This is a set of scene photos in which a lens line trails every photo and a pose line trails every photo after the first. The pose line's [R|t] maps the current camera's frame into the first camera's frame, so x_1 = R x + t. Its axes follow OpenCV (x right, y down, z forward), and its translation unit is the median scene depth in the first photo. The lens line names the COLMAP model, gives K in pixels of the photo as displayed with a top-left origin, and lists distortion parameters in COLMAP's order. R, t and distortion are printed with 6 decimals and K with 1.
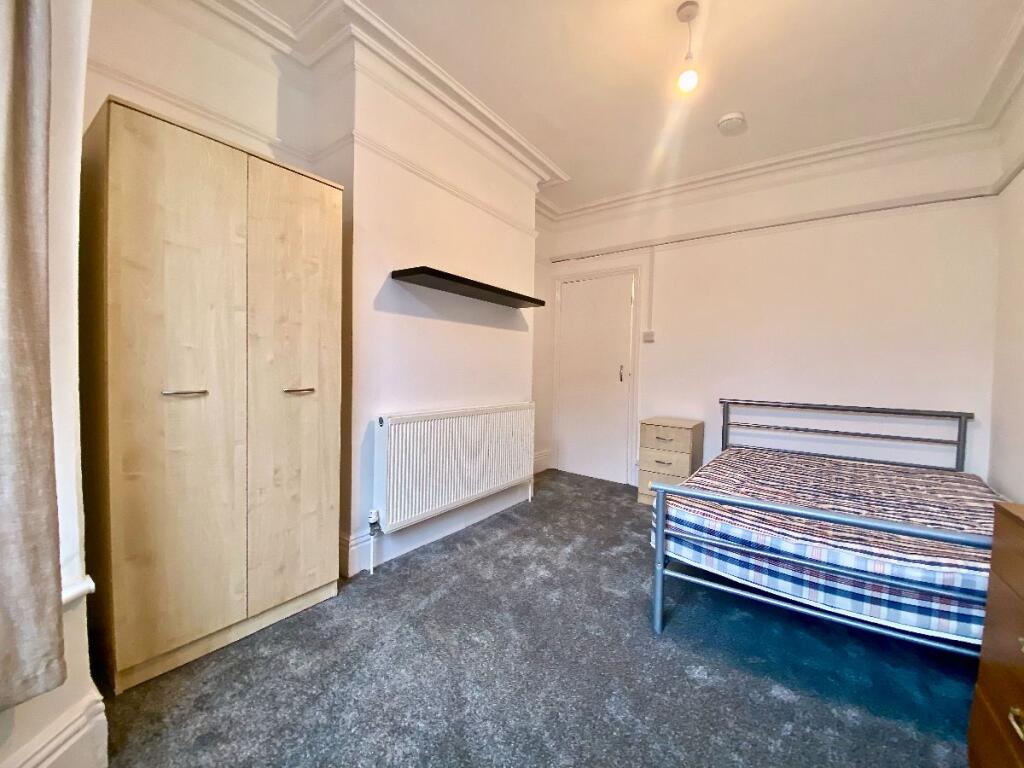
lens RADIAL K [[423.3, 0, 516.2], [0, 423.3, 384.1], [0, 0, 1]] dist [0.009546, -0.000472]
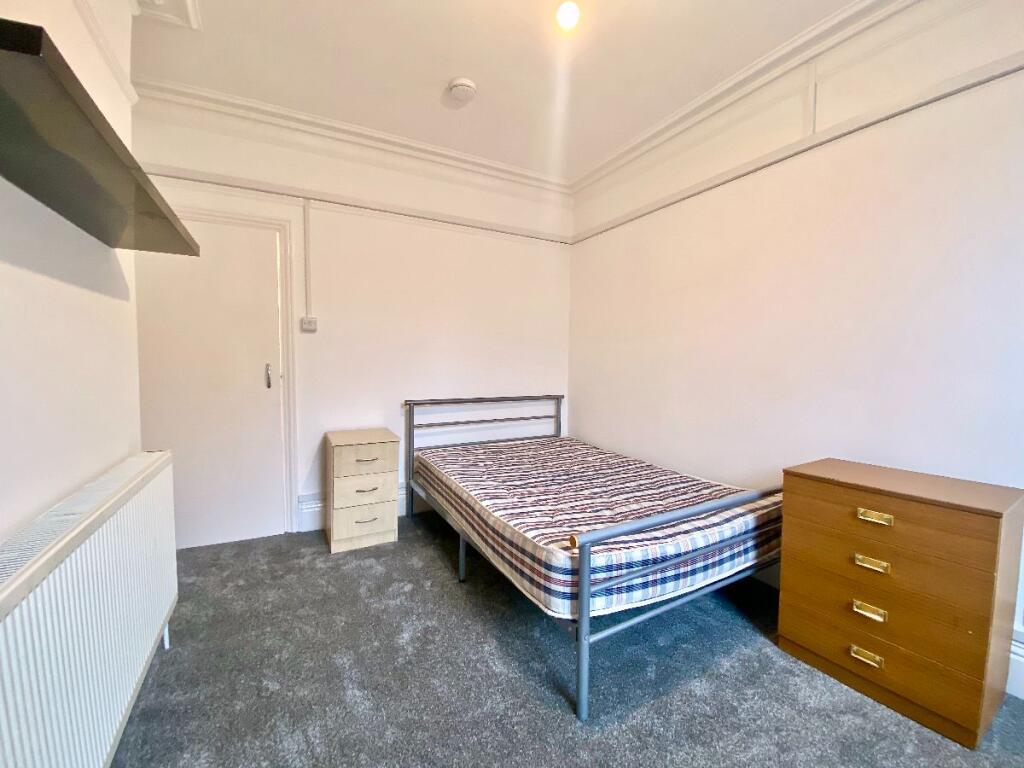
lens RADIAL K [[423.3, 0, 509.4], [0, 423.3, 379.5], [0, 0, 1]] dist [0.009546, -0.000472]
pose [[0.449705, -0.063192, 0.890939, -0.278214], [0.031069, 0.997997, 0.055103, -0.067922], [-0.892636, 0.002900, 0.450768, 0.535904]]
